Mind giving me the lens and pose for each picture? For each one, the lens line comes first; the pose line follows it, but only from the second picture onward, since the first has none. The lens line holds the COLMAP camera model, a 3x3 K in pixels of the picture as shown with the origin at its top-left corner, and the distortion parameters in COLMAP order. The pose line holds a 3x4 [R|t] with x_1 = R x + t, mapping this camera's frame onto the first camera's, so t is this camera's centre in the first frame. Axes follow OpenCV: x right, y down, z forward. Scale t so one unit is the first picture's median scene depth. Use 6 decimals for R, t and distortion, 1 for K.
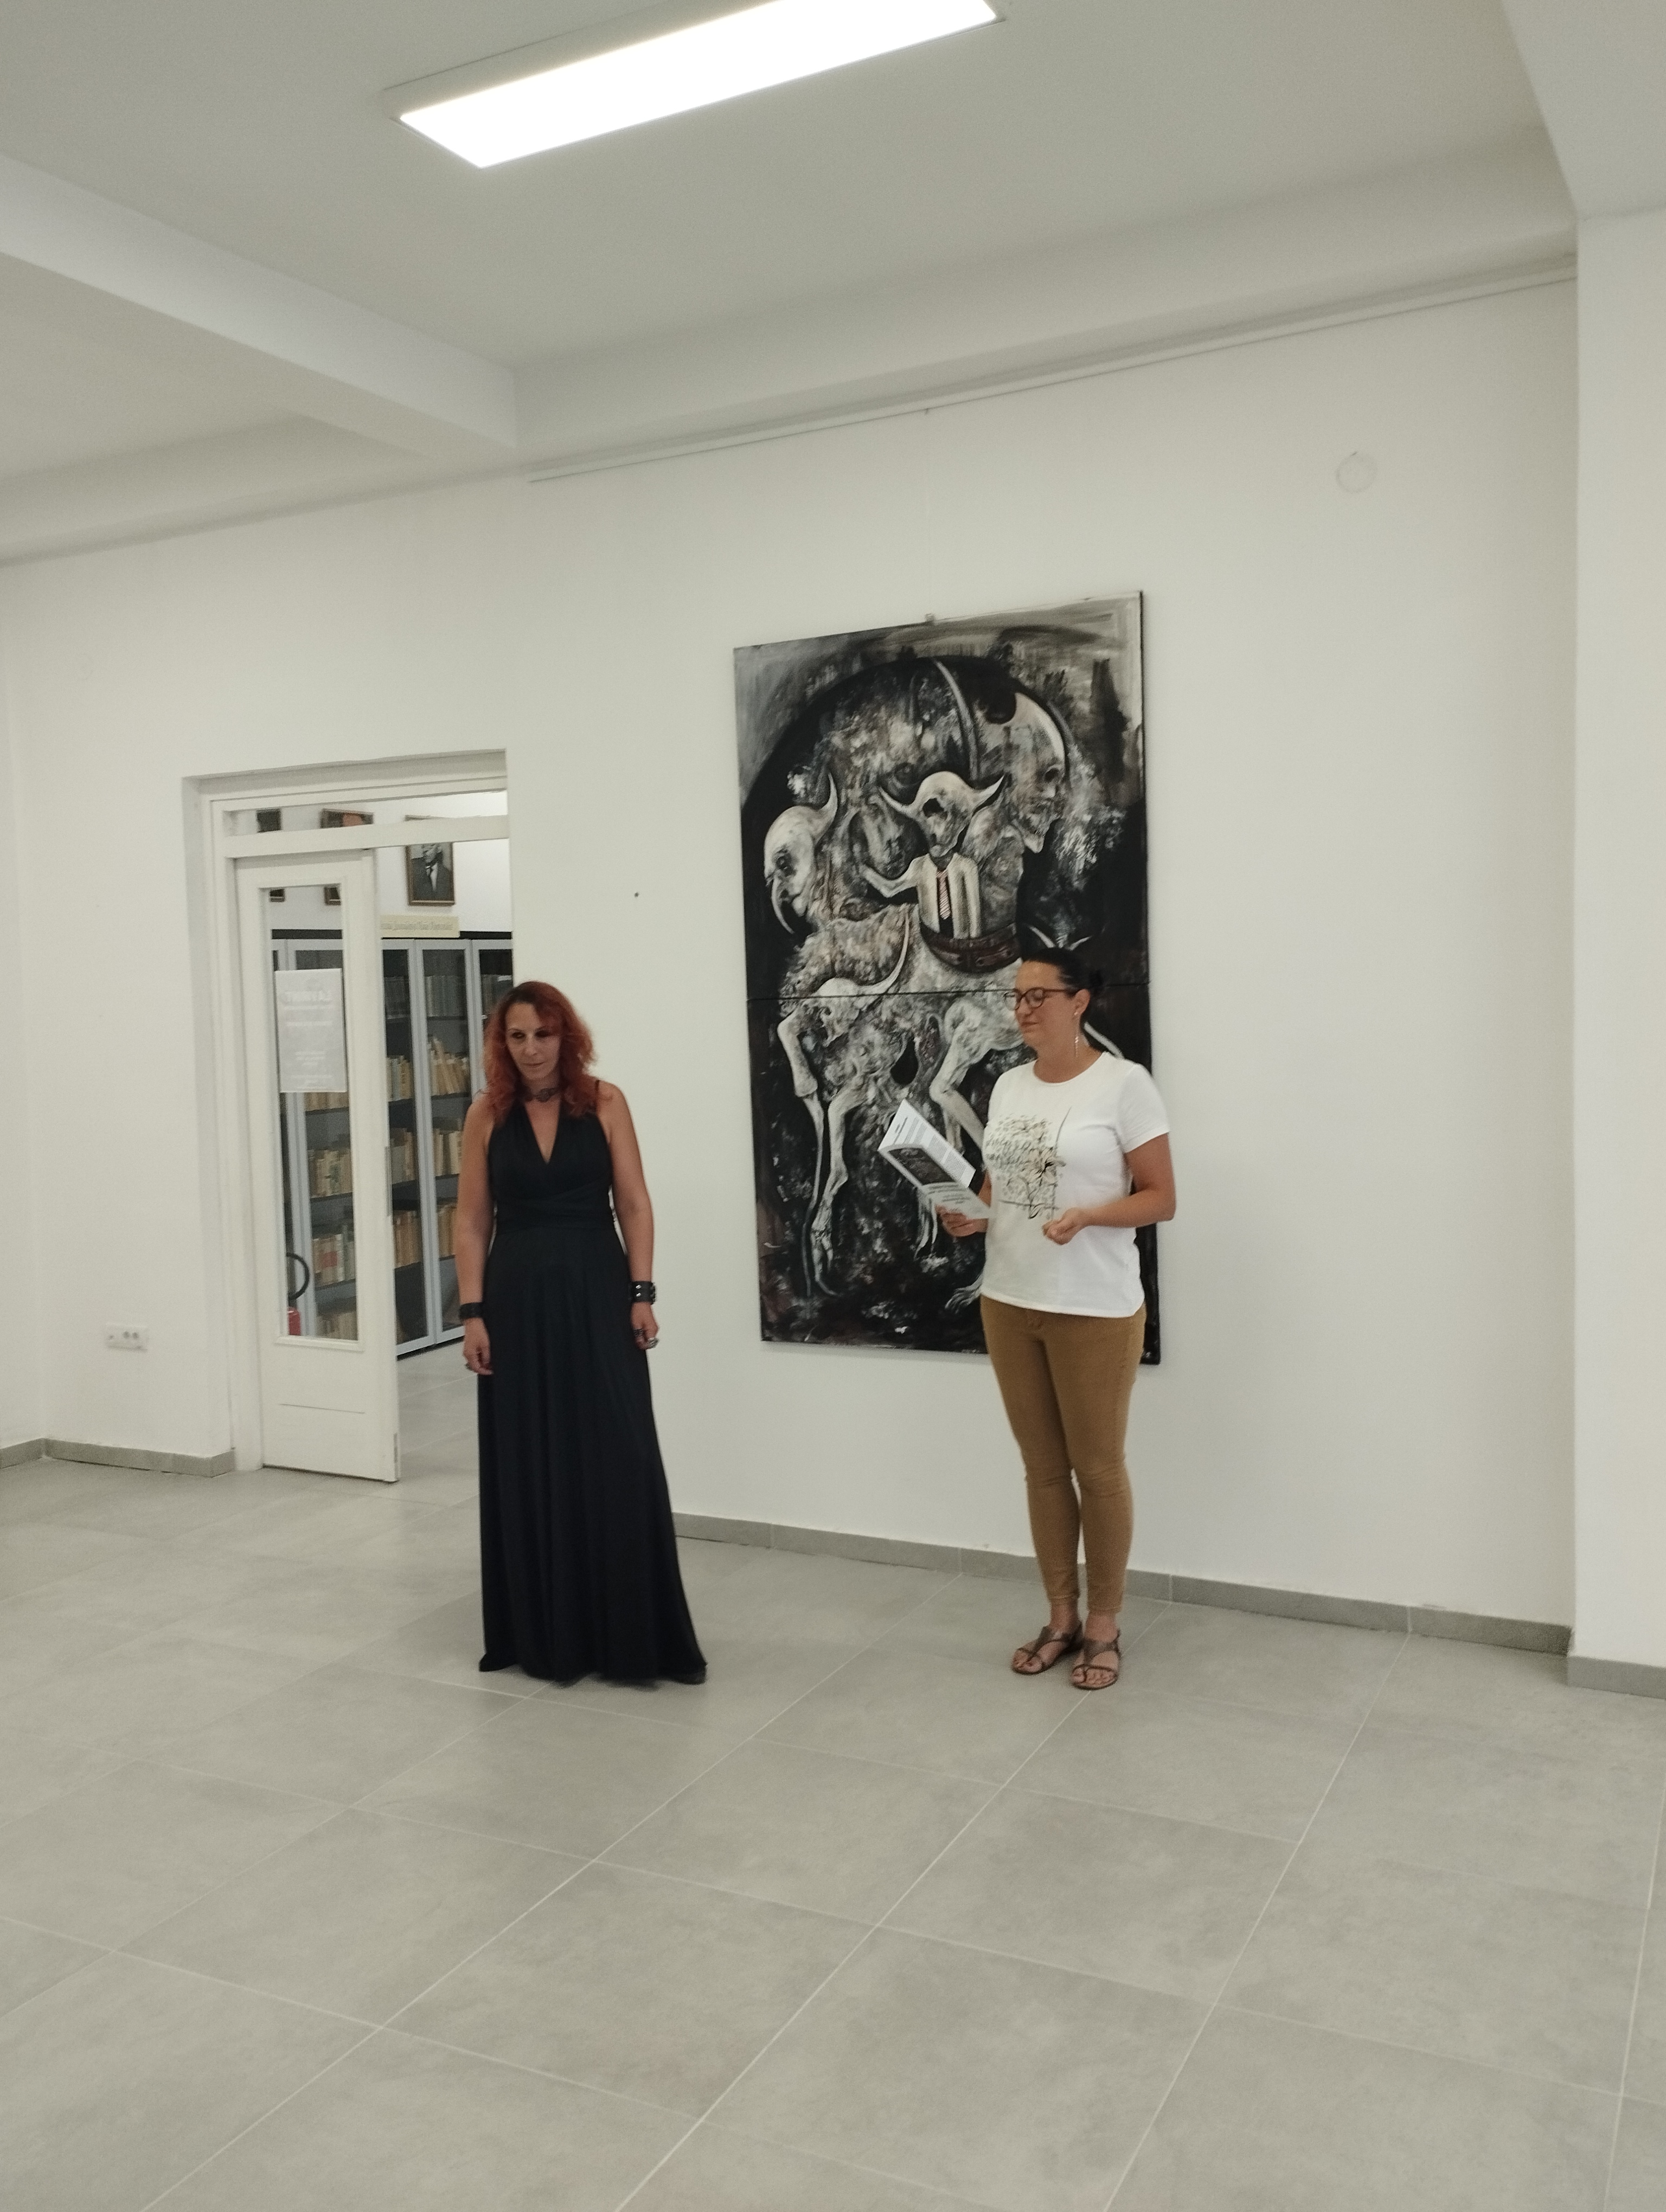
lens RADIAL K [[1834.7, 0, 833.0], [0, 1834.7, 1106.0], [0, 0, 1]] dist [0.138883, -0.092553]
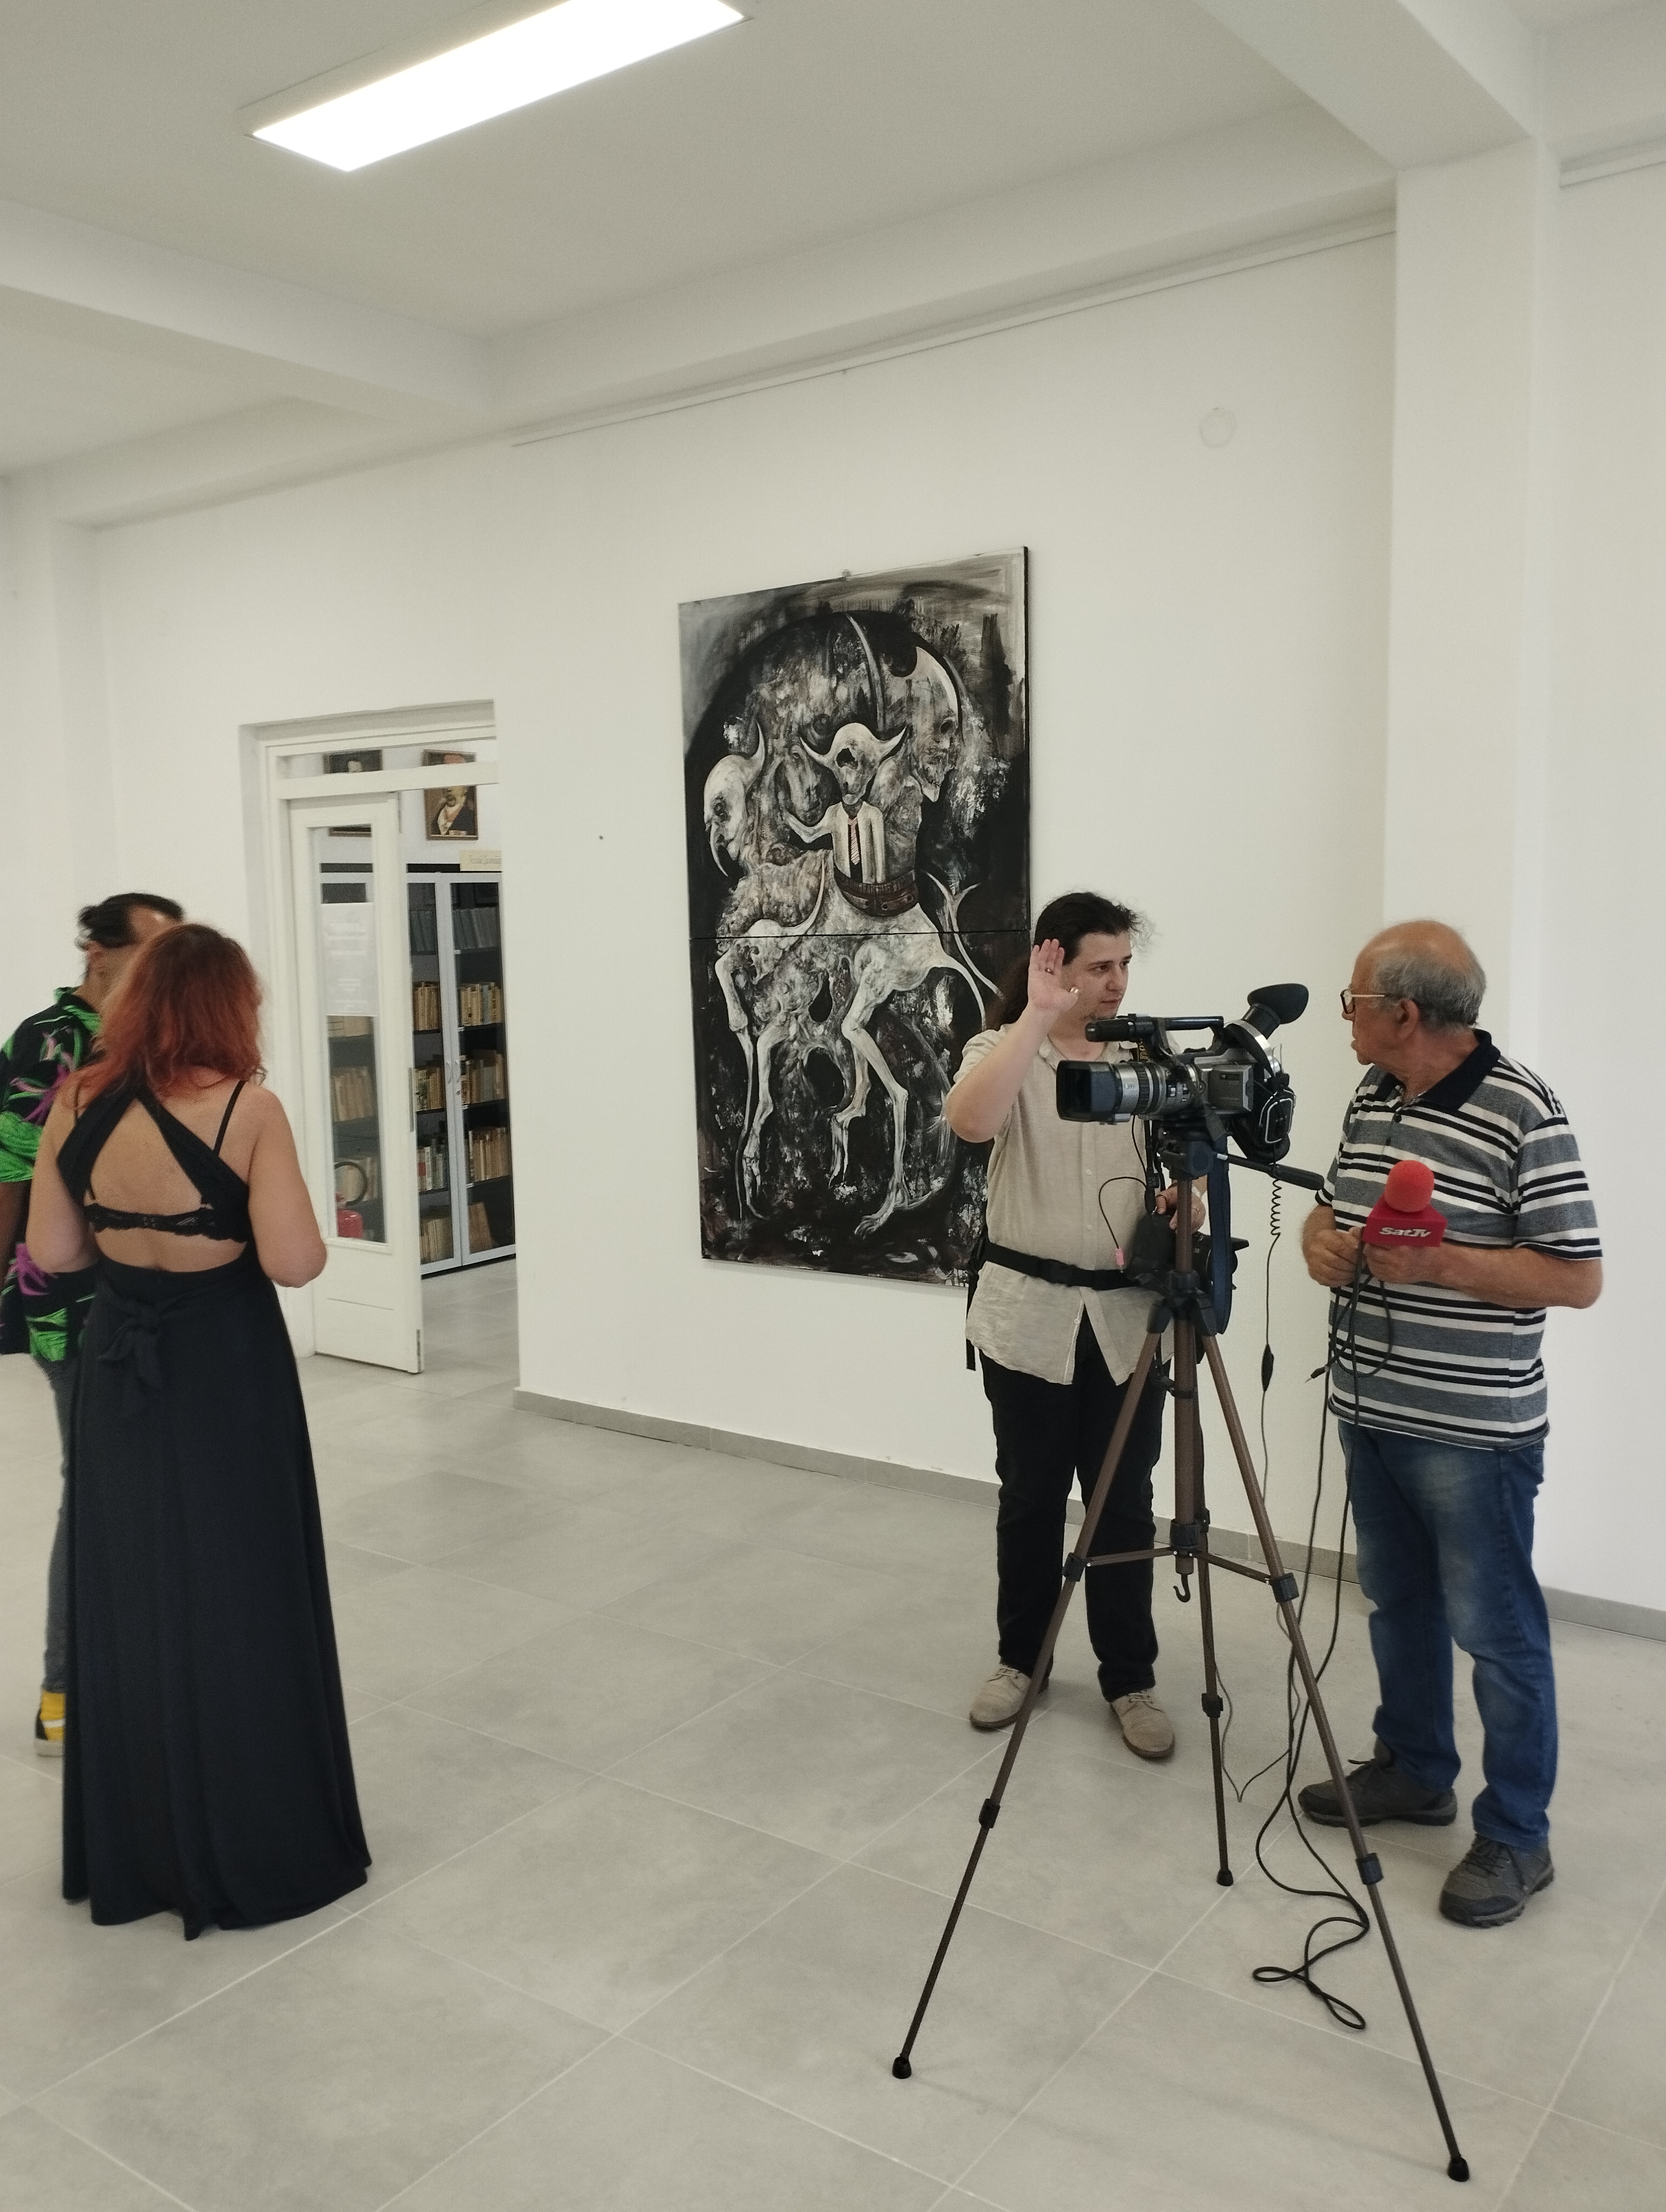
lens RADIAL K [[1834.7, 0, 833.0], [0, 1834.7, 1106.0], [0, 0, 1]] dist [0.138883, -0.092553]
pose [[0.987554, 0.026555, -0.155025, 0.210495], [-0.019960, 0.998834, 0.043947, -0.009877], [0.156011, -0.040306, 0.986933, -0.041963]]
